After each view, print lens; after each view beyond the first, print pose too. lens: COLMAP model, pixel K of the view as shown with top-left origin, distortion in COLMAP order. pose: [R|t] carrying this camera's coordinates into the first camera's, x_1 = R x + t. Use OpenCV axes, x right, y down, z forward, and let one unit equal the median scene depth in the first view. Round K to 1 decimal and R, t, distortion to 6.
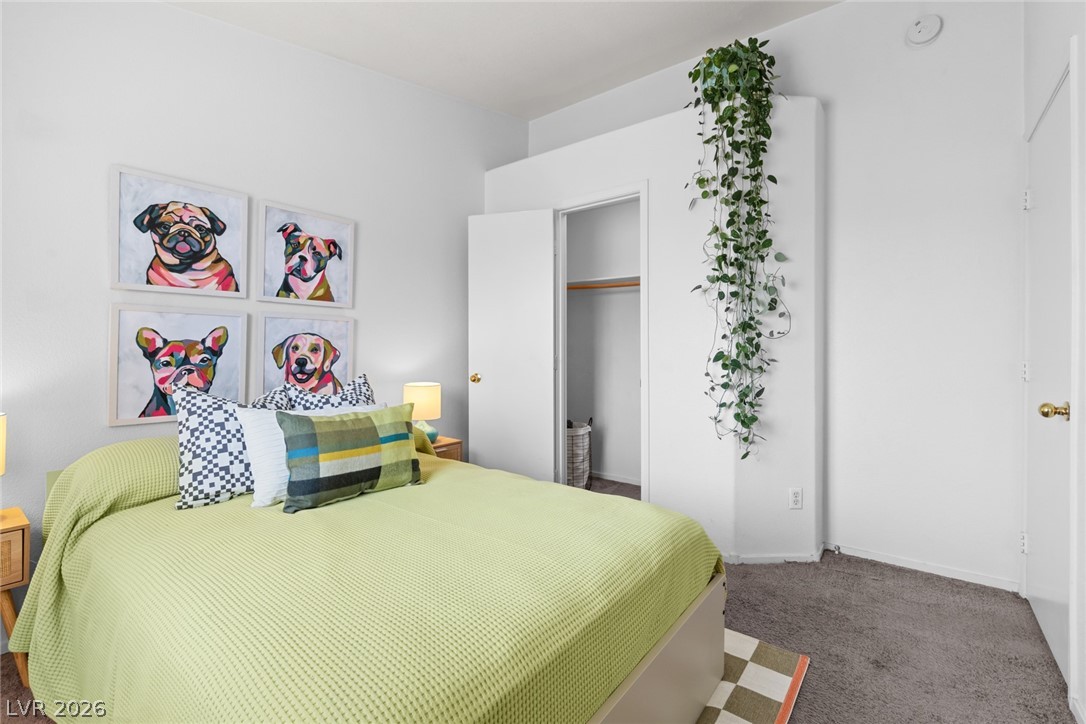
lens RADIAL K [[478.2, 0, 546.9], [0, 478.2, 343.8], [0, 0, 1]] dist [-0.000573, -0.000089]
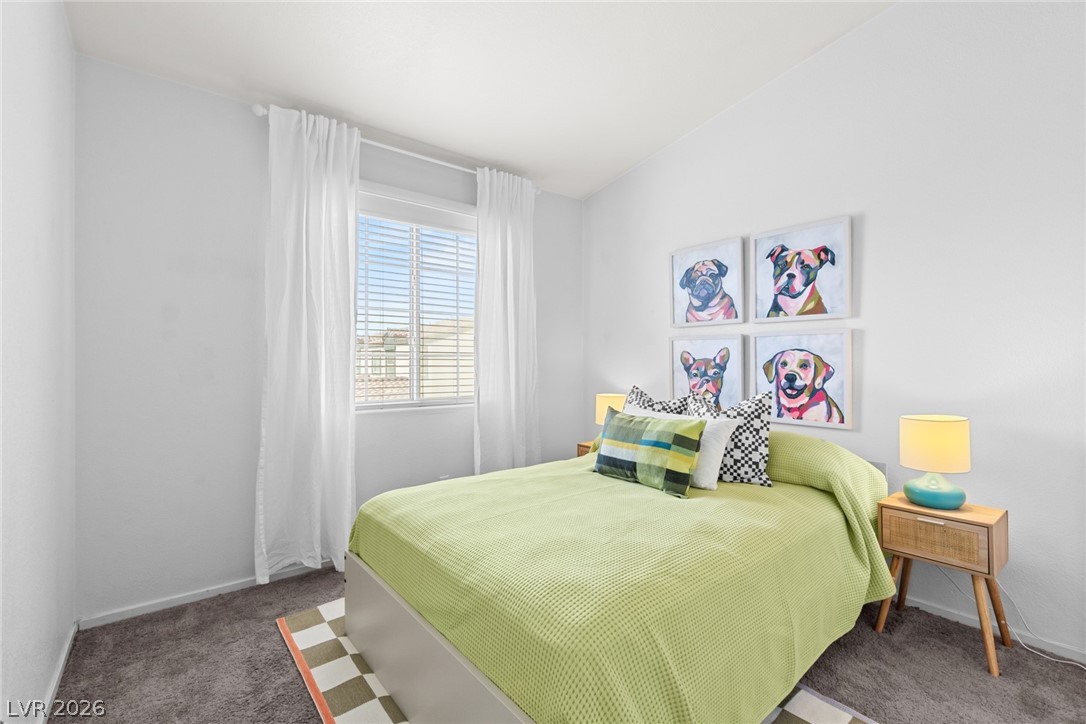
lens RADIAL K [[469.4, 0, 545.9], [0, 469.4, 366.4], [0, 0, 1]] dist [-0.002400, -0.000447]
pose [[-0.214821, 0.000654, -0.976653, 0.613600], [0.008008, 0.999967, -0.001092, 0.011497], [0.976621, -0.008055, -0.214819, 0.751273]]
